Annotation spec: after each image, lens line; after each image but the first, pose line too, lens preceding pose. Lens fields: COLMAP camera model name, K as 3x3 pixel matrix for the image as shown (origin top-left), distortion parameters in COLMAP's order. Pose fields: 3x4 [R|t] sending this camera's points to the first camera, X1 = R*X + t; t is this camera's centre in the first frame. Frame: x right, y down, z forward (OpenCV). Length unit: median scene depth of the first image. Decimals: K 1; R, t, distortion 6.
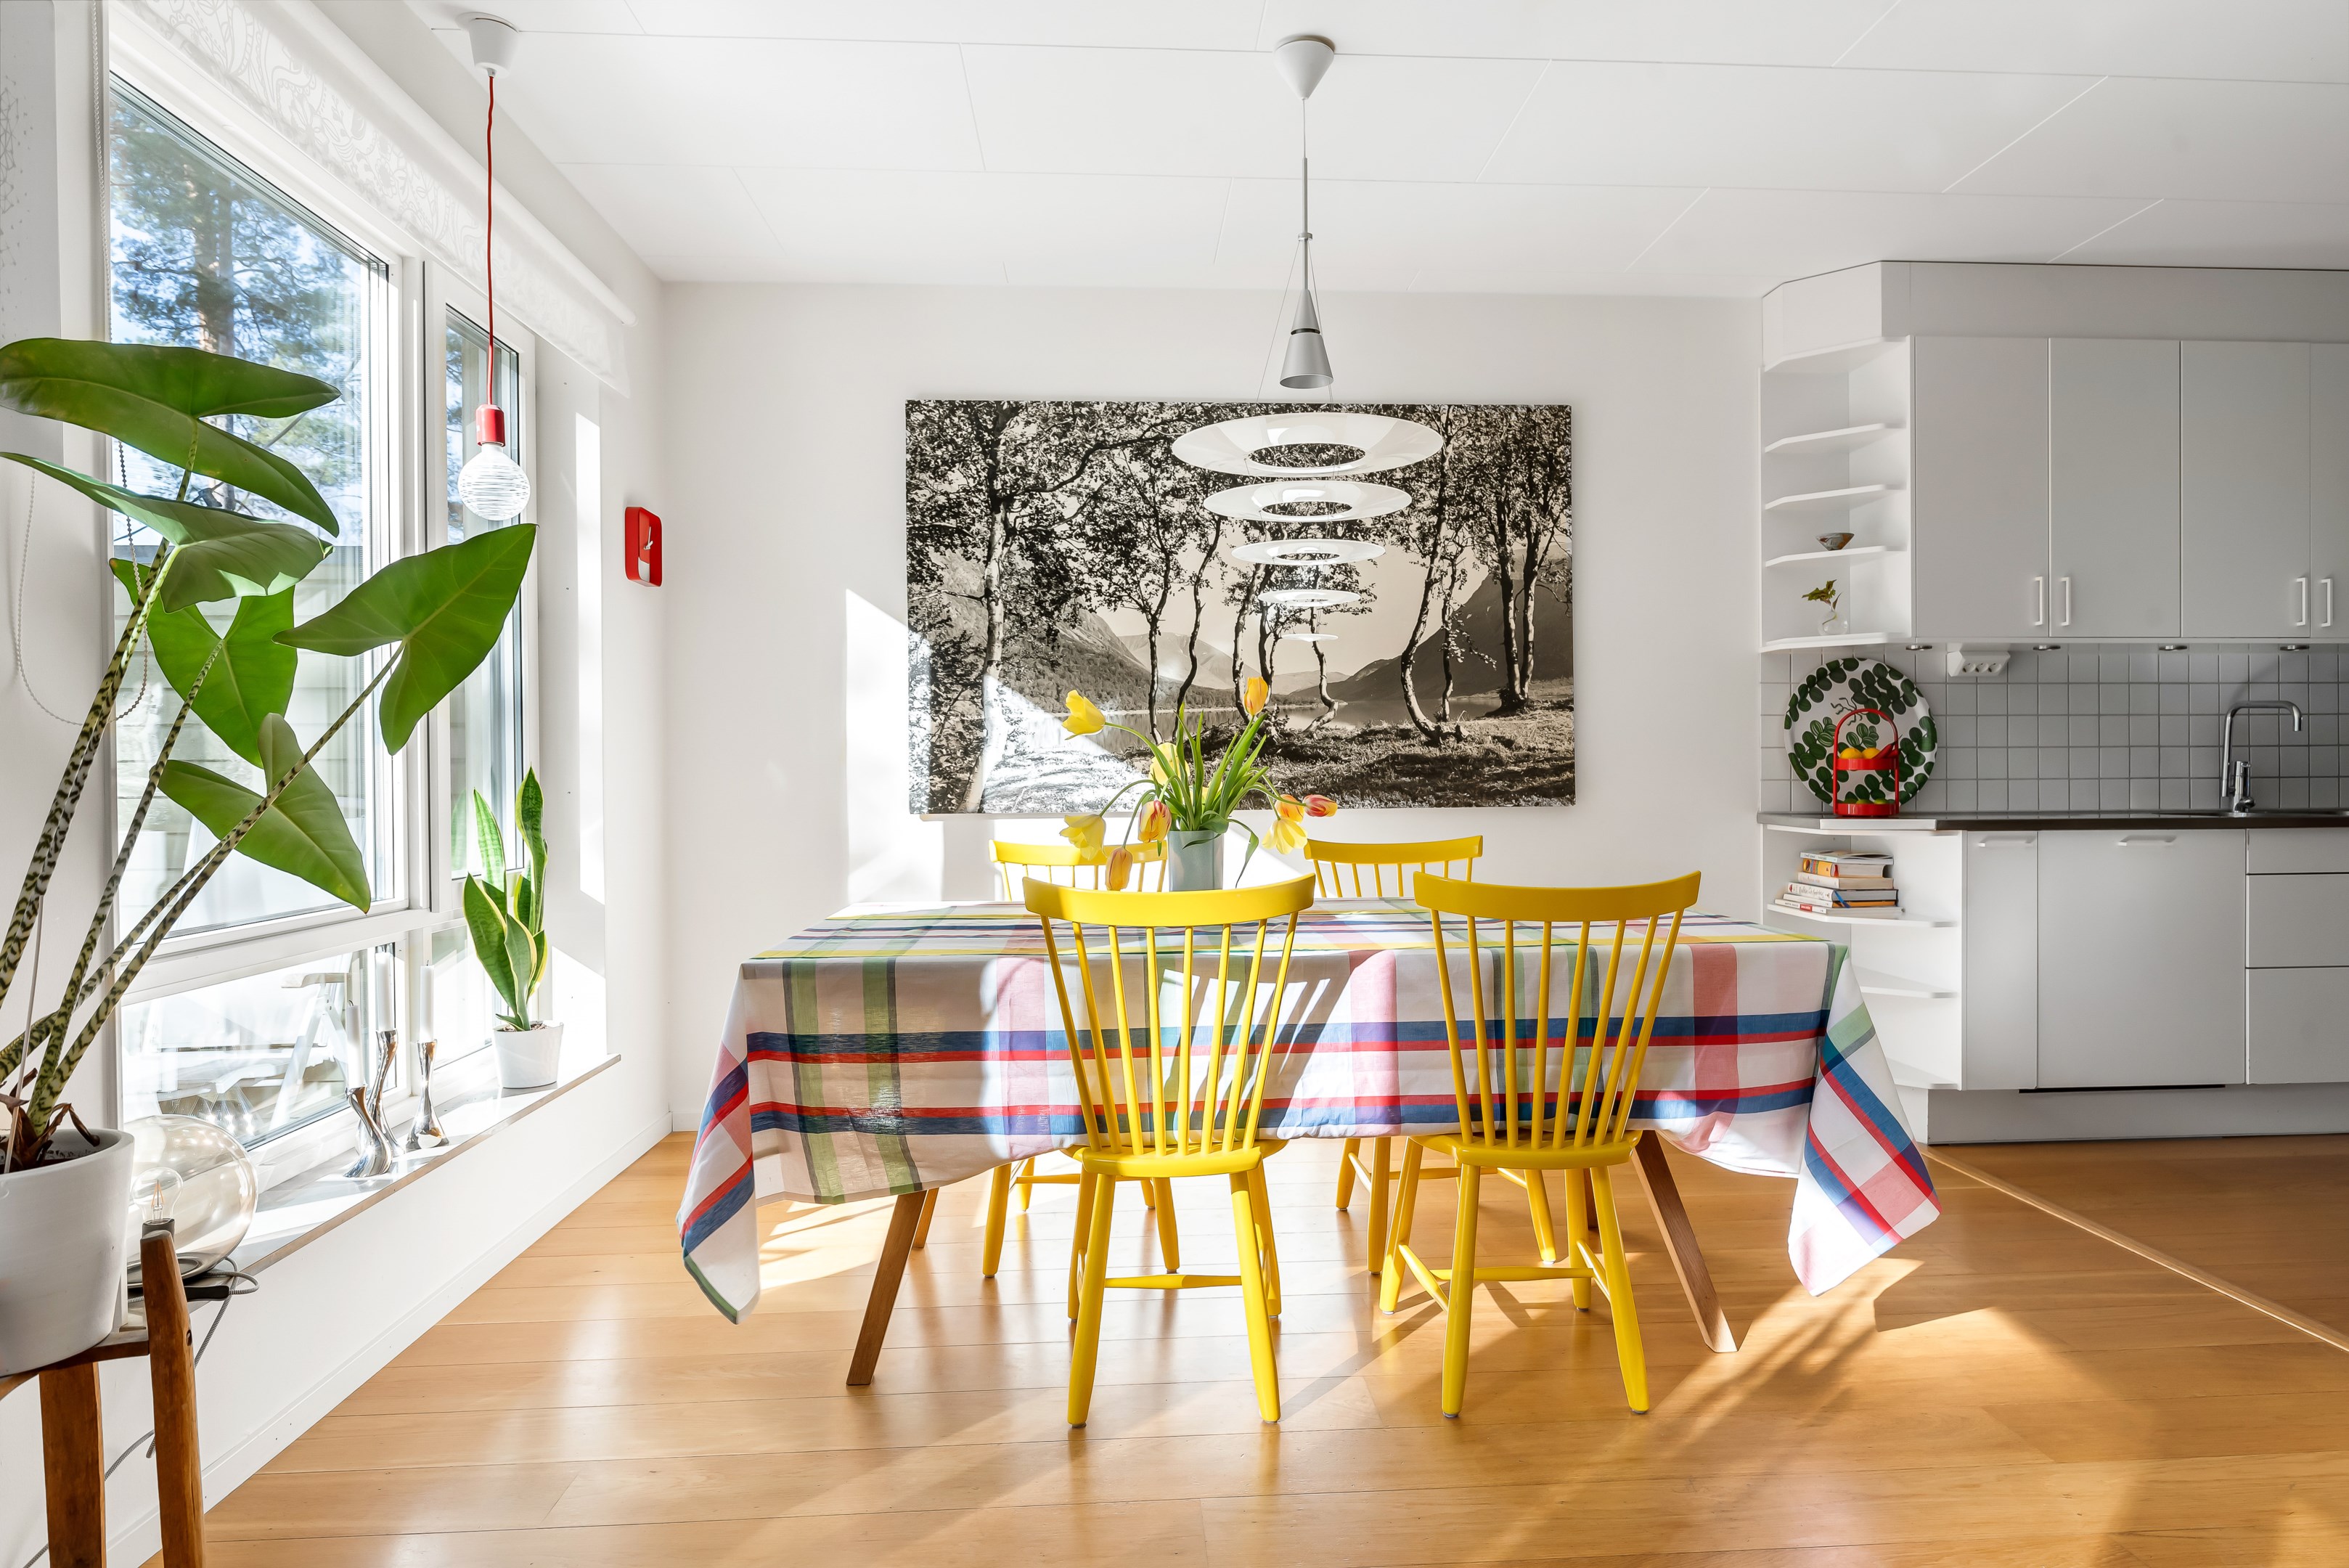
lens RADIAL K [[1385.8, 0, 1196.9], [0, 1385.8, 788.5], [0, 0, 1]] dist [0.001061, -0.001478]
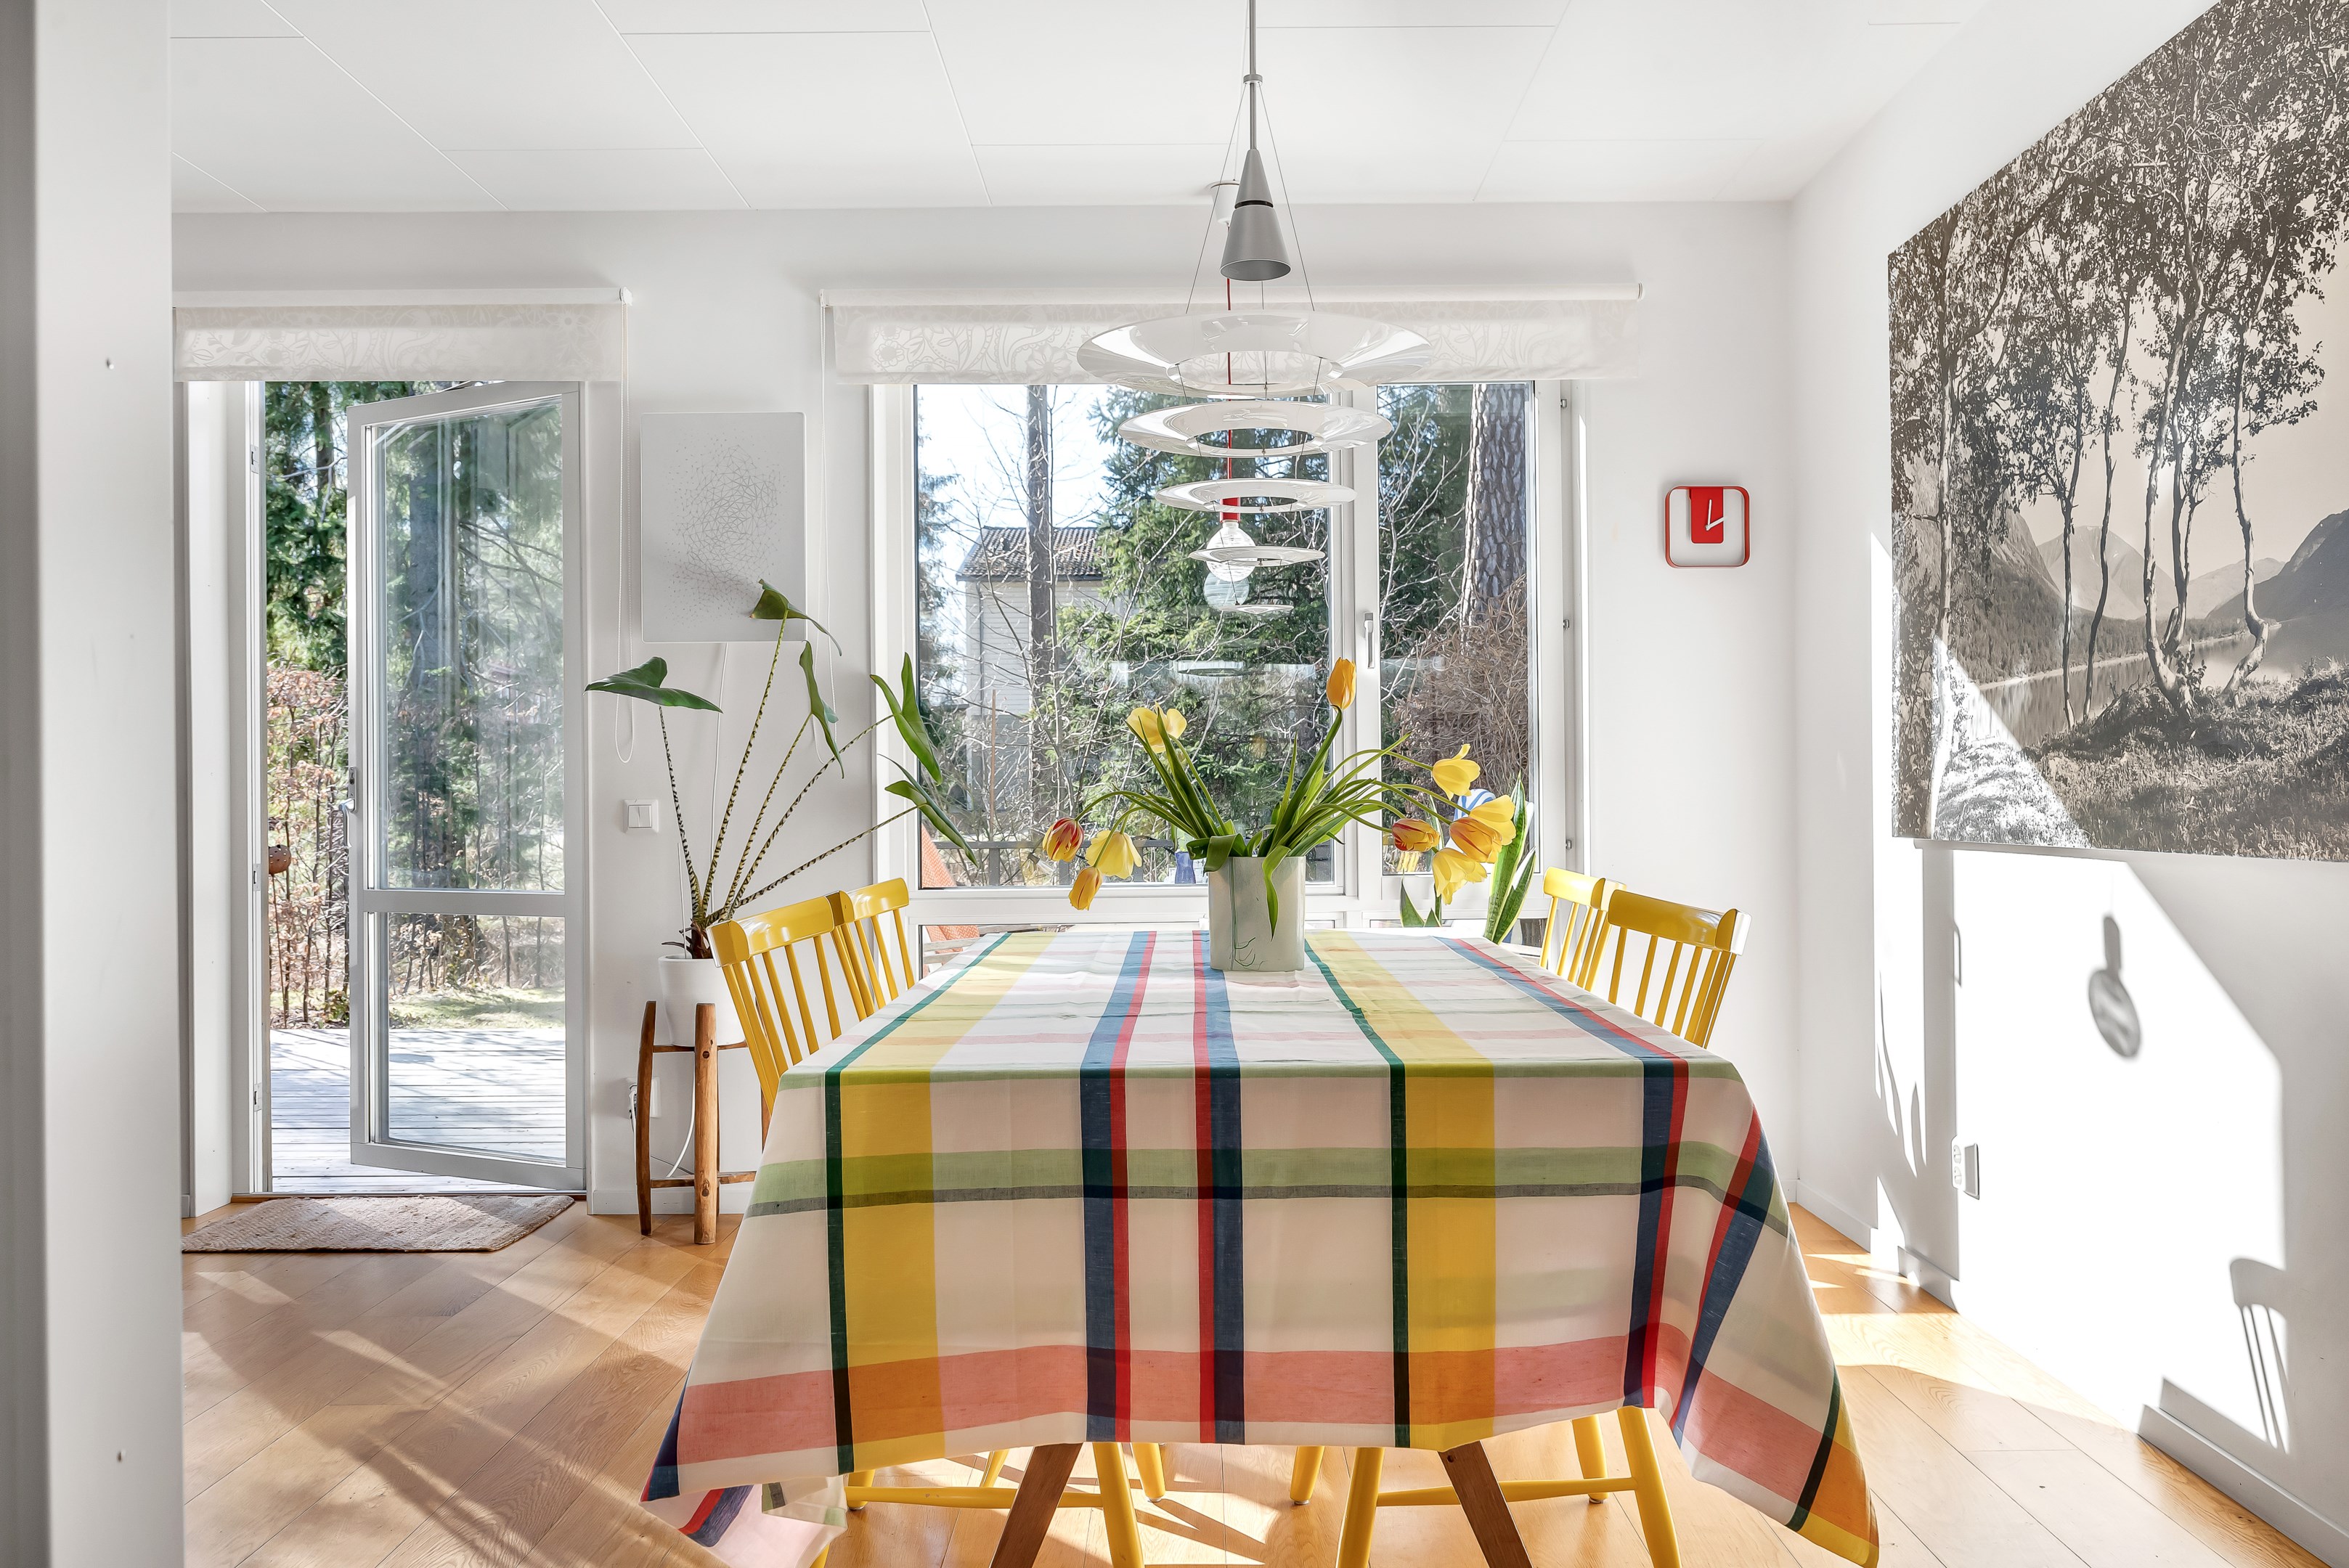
lens RADIAL K [[1766.6, 0, 1175.1], [0, 1766.6, 782.2], [0, 0, 1]] dist [-0.001665, -0.002011]
pose [[-0.073063, 0.002632, -0.997324, 0.713167], [0.002010, 0.999995, 0.002492, -0.012683], [0.997325, -0.001822, -0.073068, 0.691976]]
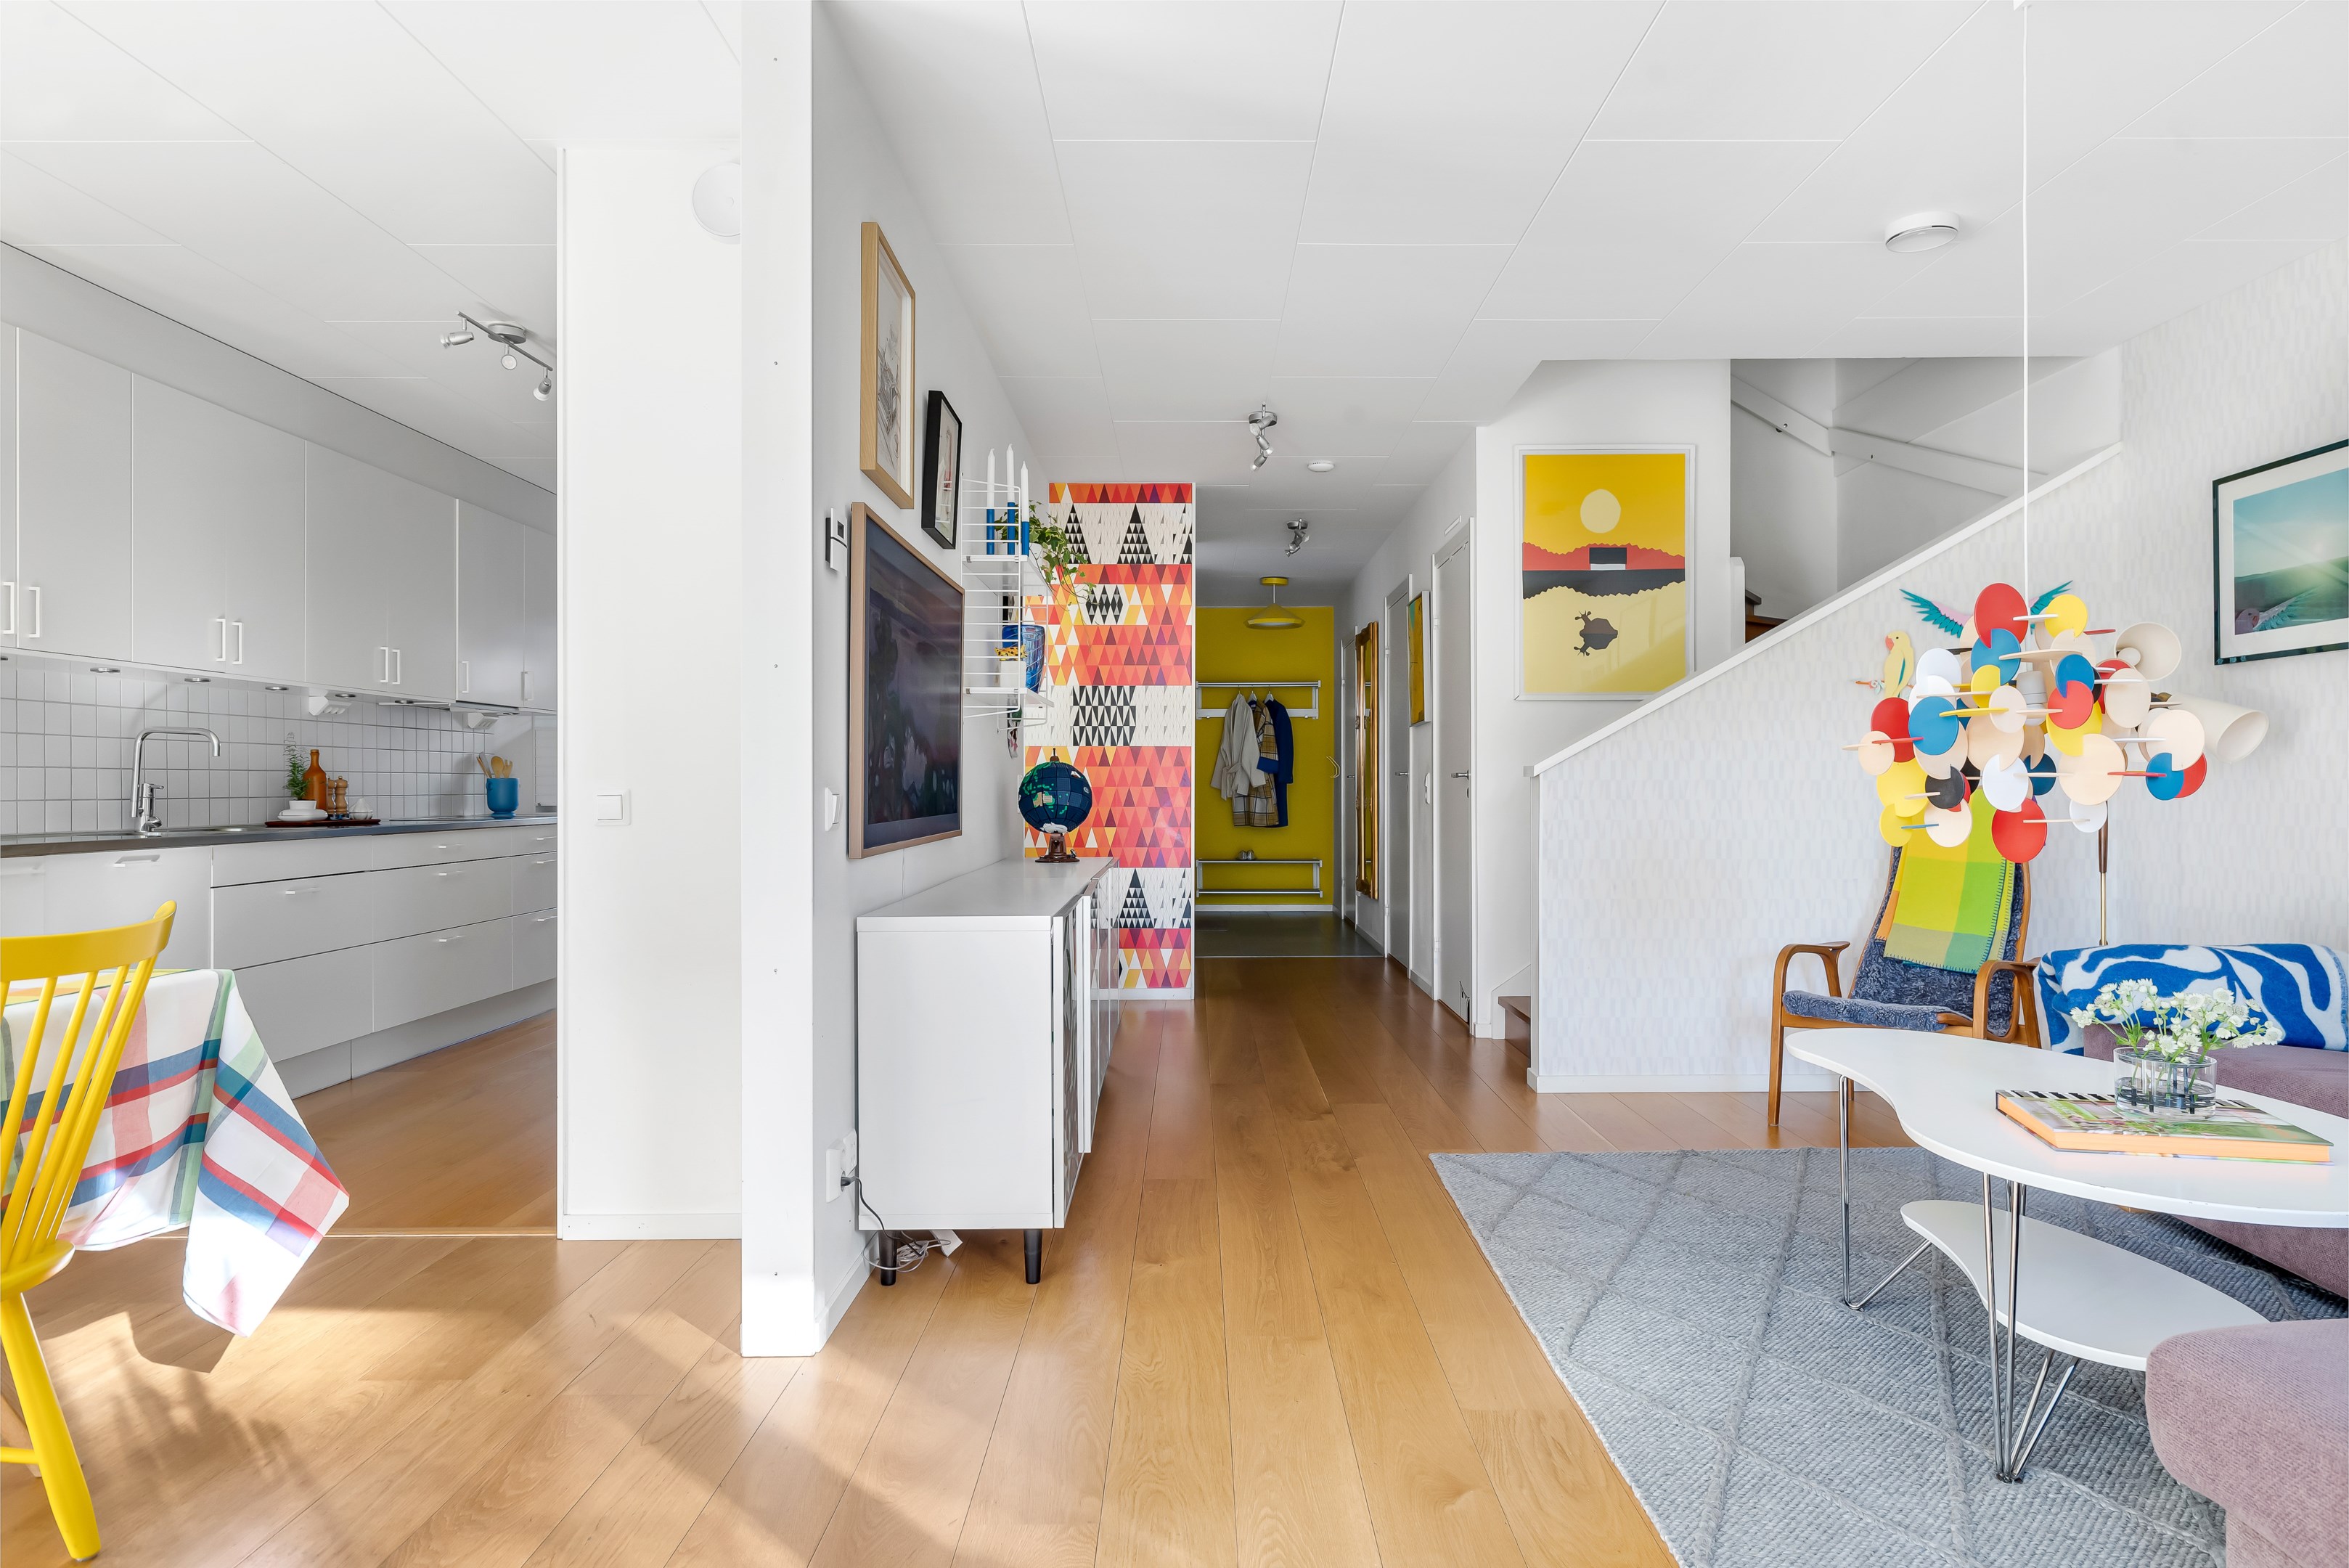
lens RADIAL K [[1389.5, 0, 1227.6], [0, 1389.5, 769.7], [0, 0, 1]] dist [0.008062, -0.000891]
pose [[0.056571, 0.018986, 0.998218, -0.262578], [0.009609, 0.999763, -0.019560, -0.001313], [-0.998352, 0.010698, 0.056376, 0.132677]]
